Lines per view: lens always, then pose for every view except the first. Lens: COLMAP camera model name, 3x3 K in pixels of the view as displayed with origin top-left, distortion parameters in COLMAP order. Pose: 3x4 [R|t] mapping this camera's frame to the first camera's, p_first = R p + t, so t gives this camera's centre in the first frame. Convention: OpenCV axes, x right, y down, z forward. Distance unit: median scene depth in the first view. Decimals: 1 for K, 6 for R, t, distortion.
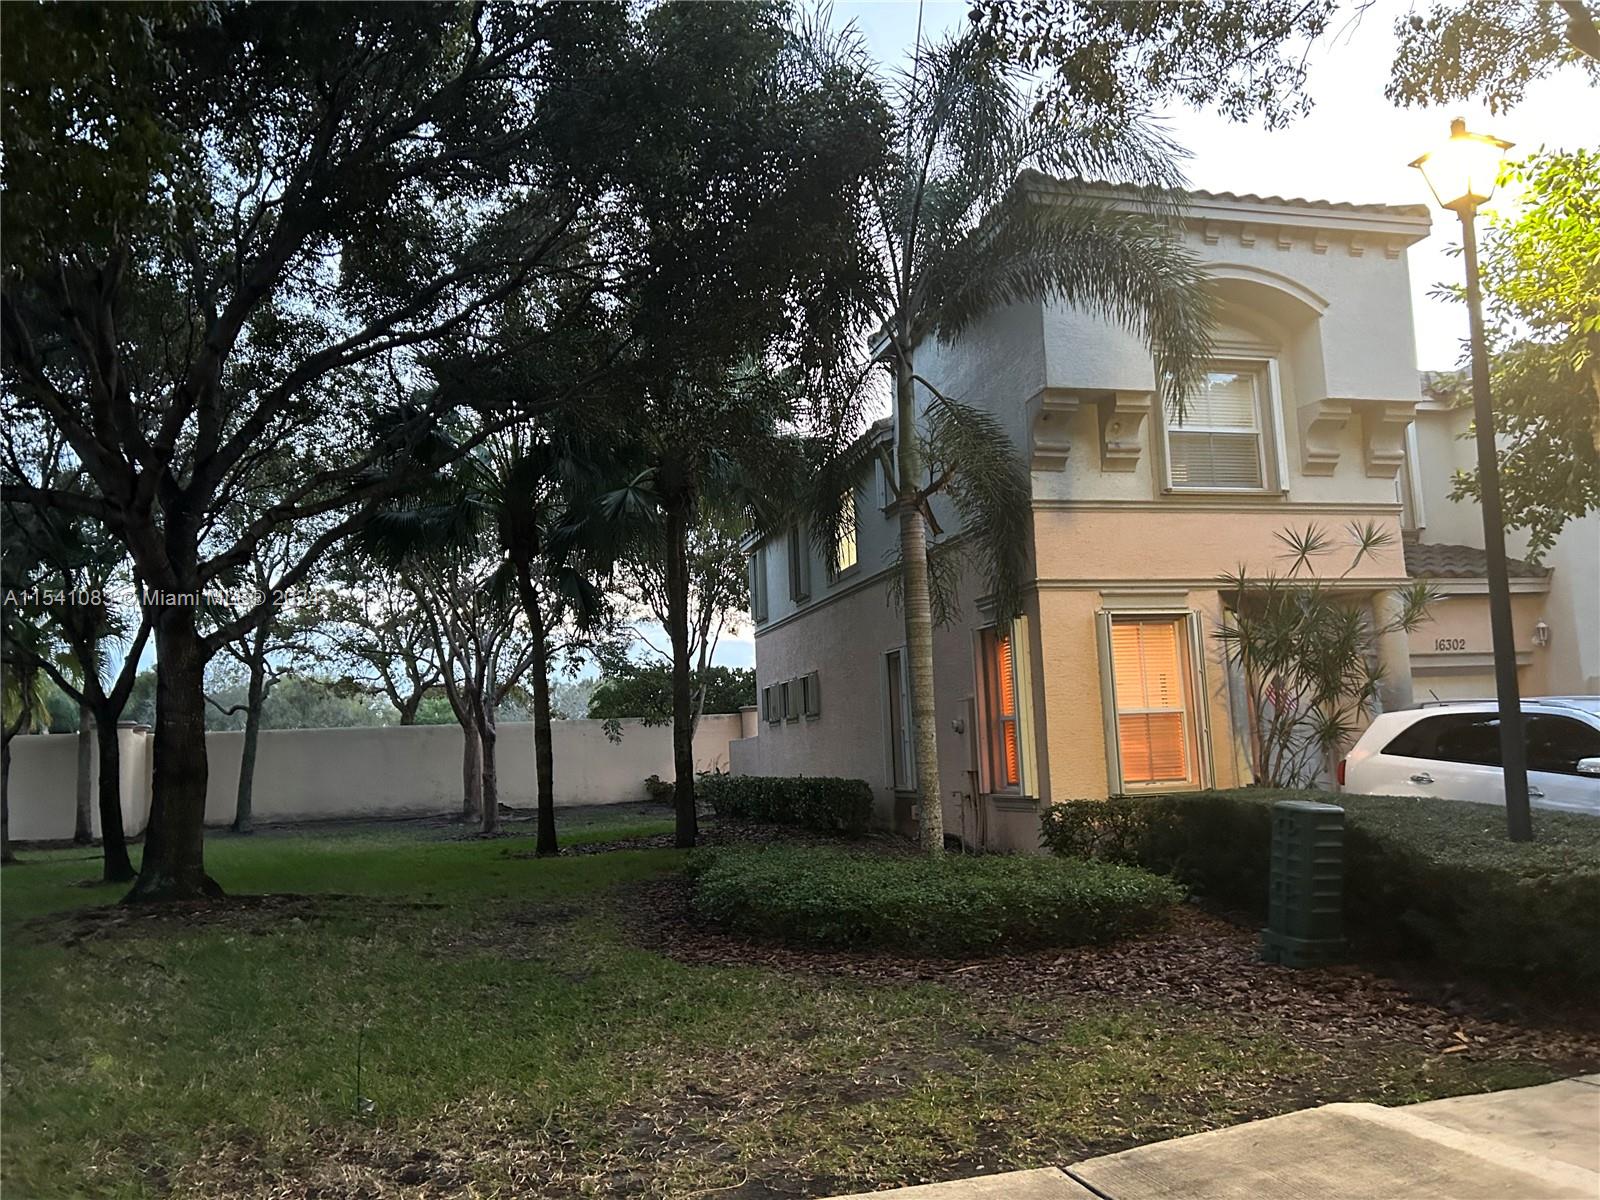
lens RADIAL K [[1187.6, 0, 801.0], [0, 1187.6, 612.8], [0, 0, 1]] dist [0.045605, -0.050196]
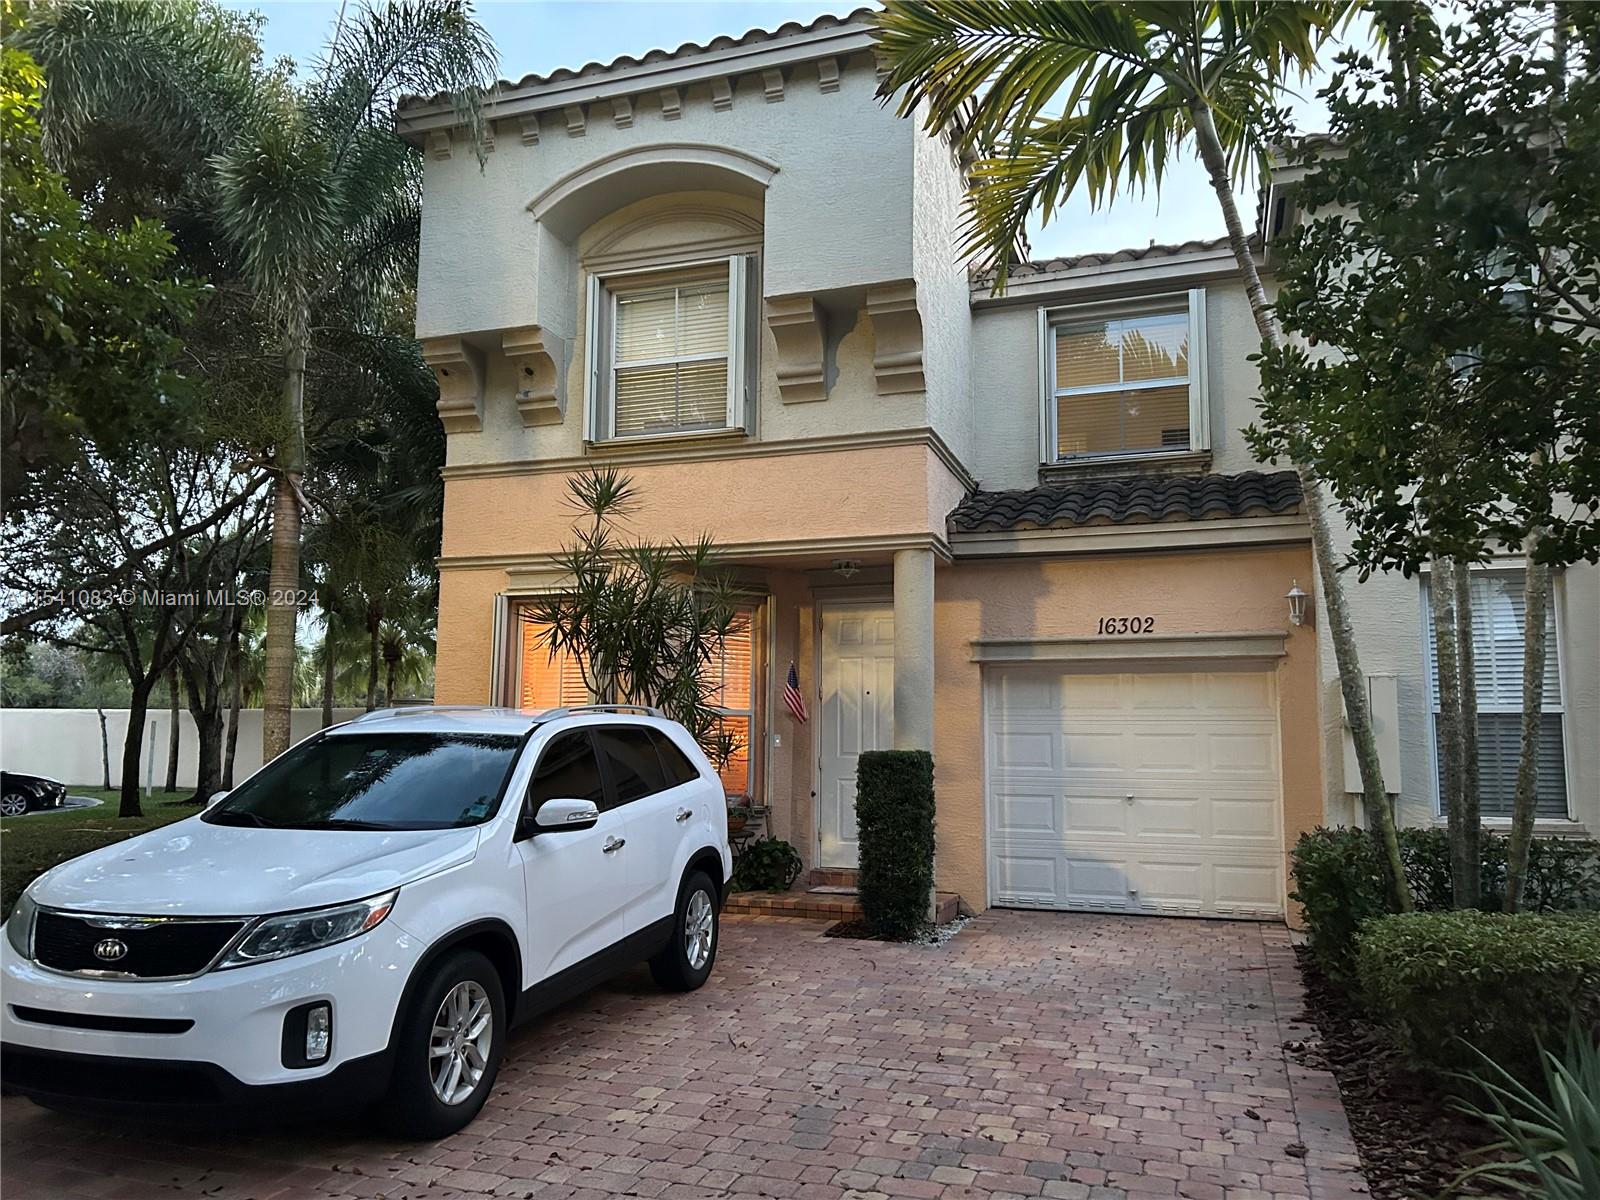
lens RADIAL K [[1187.6, 0, 796.2], [0, 1187.6, 605.5], [0, 0, 1]] dist [0.045605, -0.050196]
pose [[0.830907, -0.015940, -0.556182, 0.866866], [0.027446, 0.999547, 0.012356, 0.002256], [0.555733, -0.025532, 0.830968, 0.393385]]
